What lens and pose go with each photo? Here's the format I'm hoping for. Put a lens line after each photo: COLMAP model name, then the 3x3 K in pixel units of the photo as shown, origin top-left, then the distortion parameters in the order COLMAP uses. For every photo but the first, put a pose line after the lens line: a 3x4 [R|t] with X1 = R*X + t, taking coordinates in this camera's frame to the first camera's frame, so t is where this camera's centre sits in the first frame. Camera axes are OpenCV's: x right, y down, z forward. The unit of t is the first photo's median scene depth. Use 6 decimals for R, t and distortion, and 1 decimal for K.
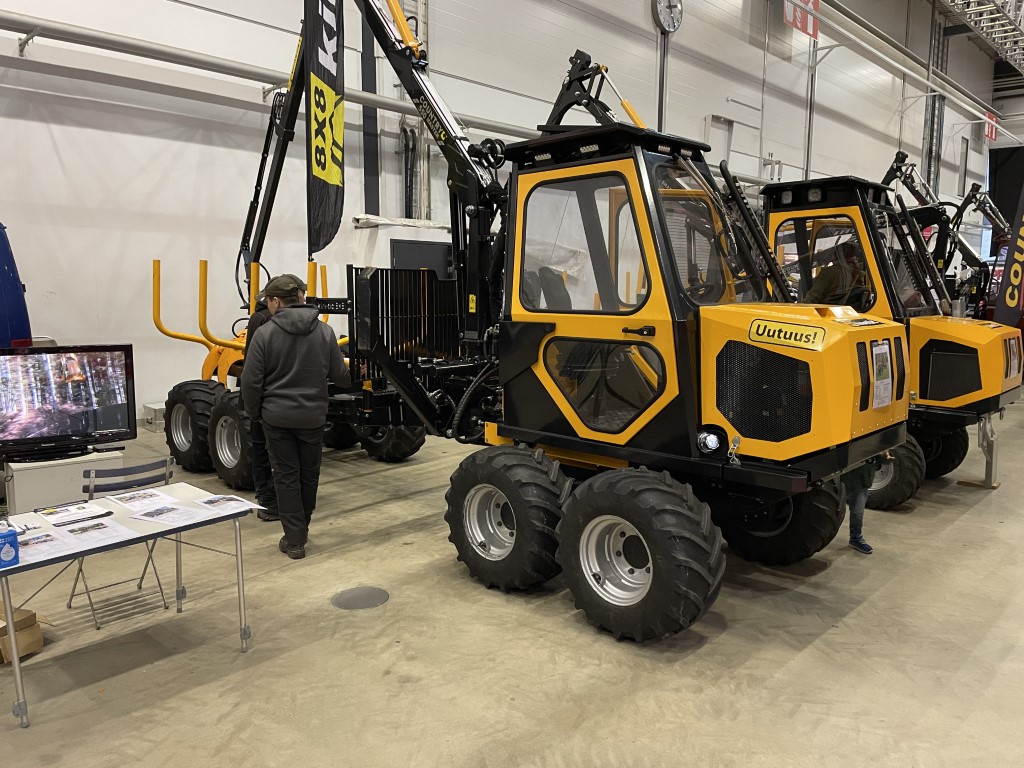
lens RADIAL K [[773.3, 0, 510.8], [0, 773.3, 383.7], [0, 0, 1]] dist [0.072562, -0.091291]
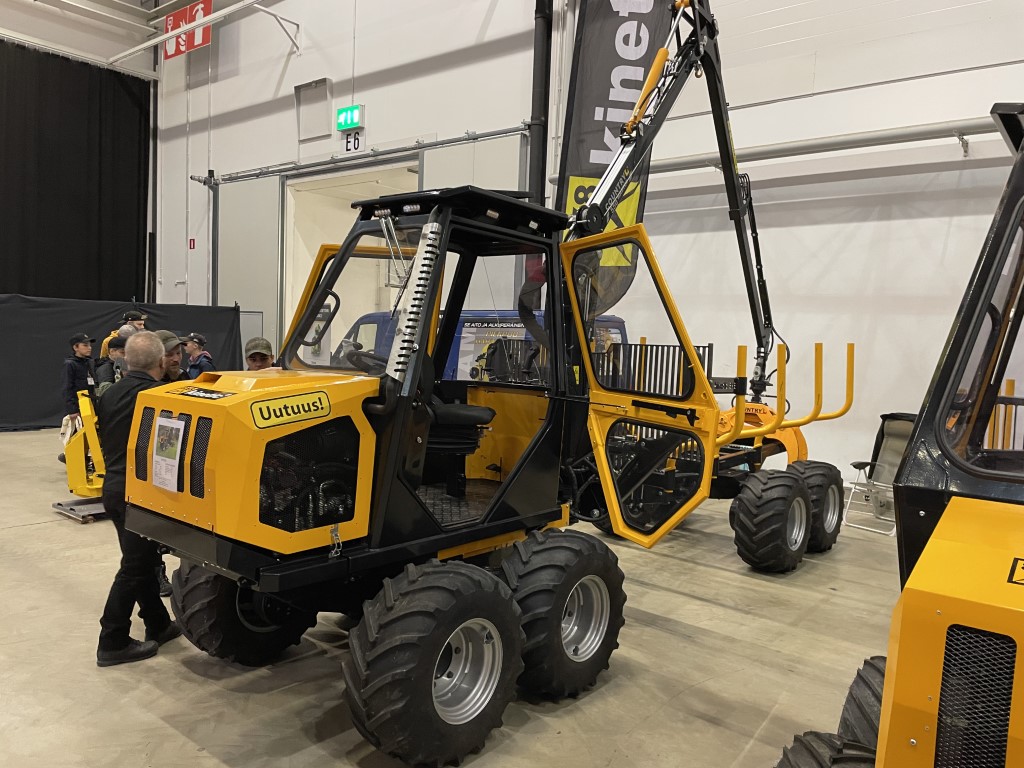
lens RADIAL K [[773.3, 0, 519.4], [0, 773.3, 385.5], [0, 0, 1]] dist [0.072562, -0.091291]
pose [[0.070846, 0.056274, -0.995899, 0.893679], [-0.165950, 0.985158, 0.043862, -0.122923], [0.983586, 0.162162, 0.079133, 0.854256]]
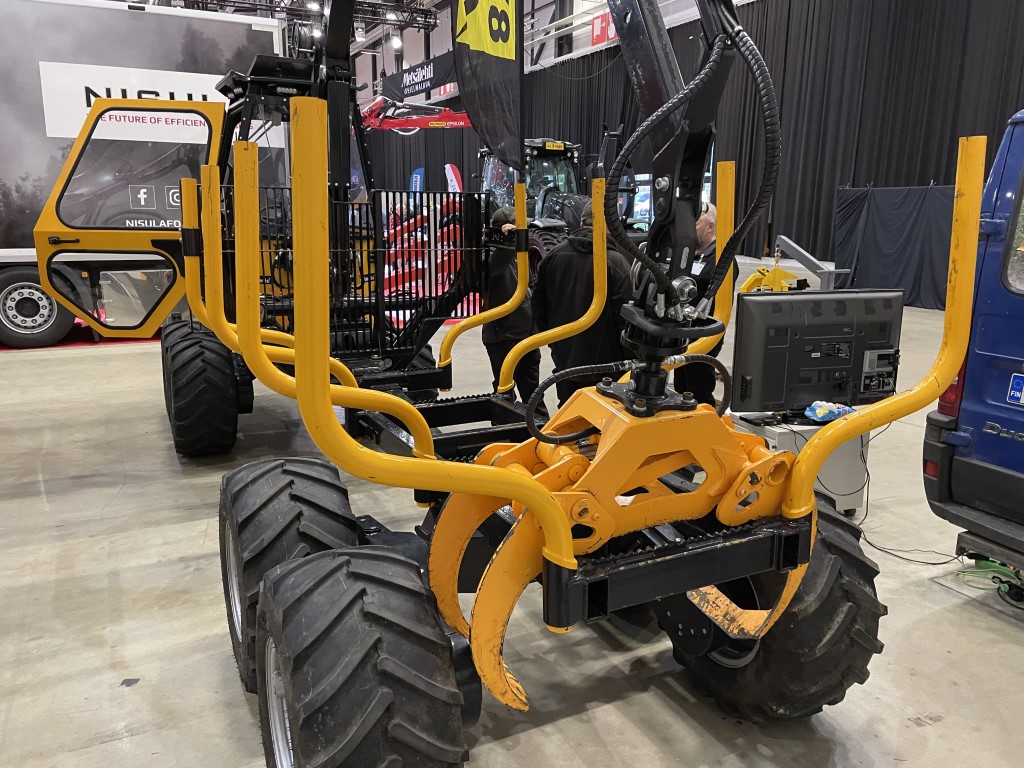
lens RADIAL K [[773.3, 0, 512.1], [0, 773.3, 381.5], [0, 0, 1]] dist [0.072562, -0.091291]
pose [[-0.937930, -0.092688, 0.334211, -0.507884], [0.022876, 0.944996, 0.326280, -0.218785], [-0.346071, 0.313673, -0.884219, 1.707946]]
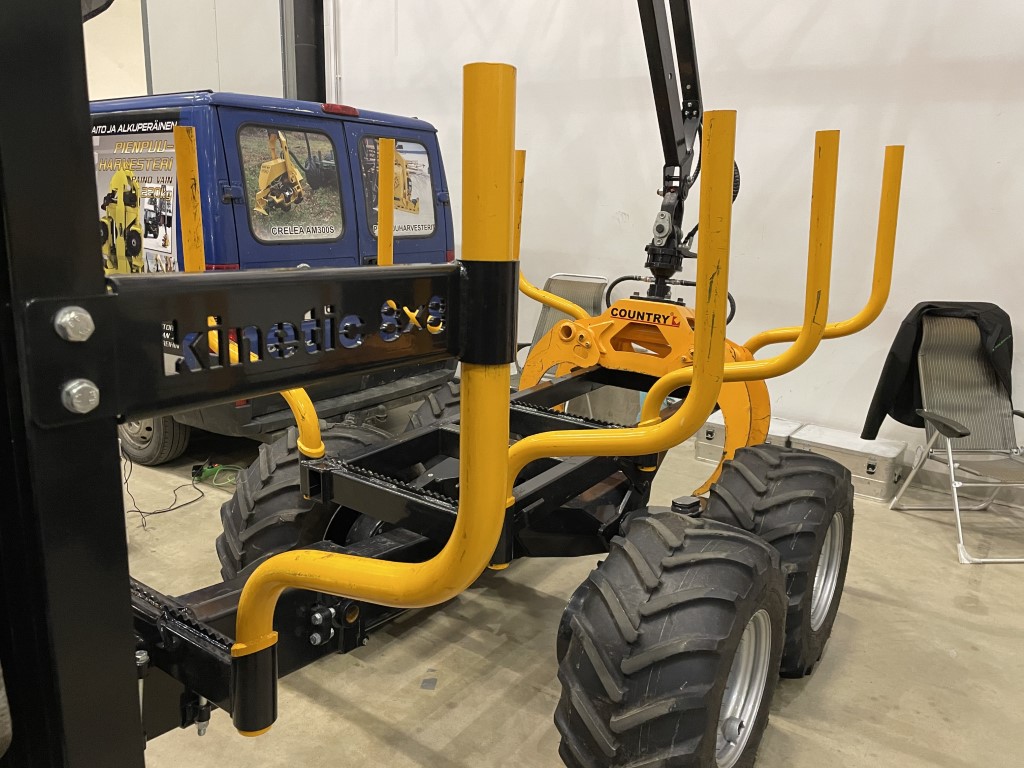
lens RADIAL K [[773.3, 0, 519.6], [0, 773.3, 377.7], [0, 0, 1]] dist [0.072562, -0.091291]
pose [[0.147270, 0.228208, -0.962410, 0.125221], [-0.158676, 0.965868, 0.204747, -0.148180], [0.976286, 0.122558, 0.178455, 1.177204]]
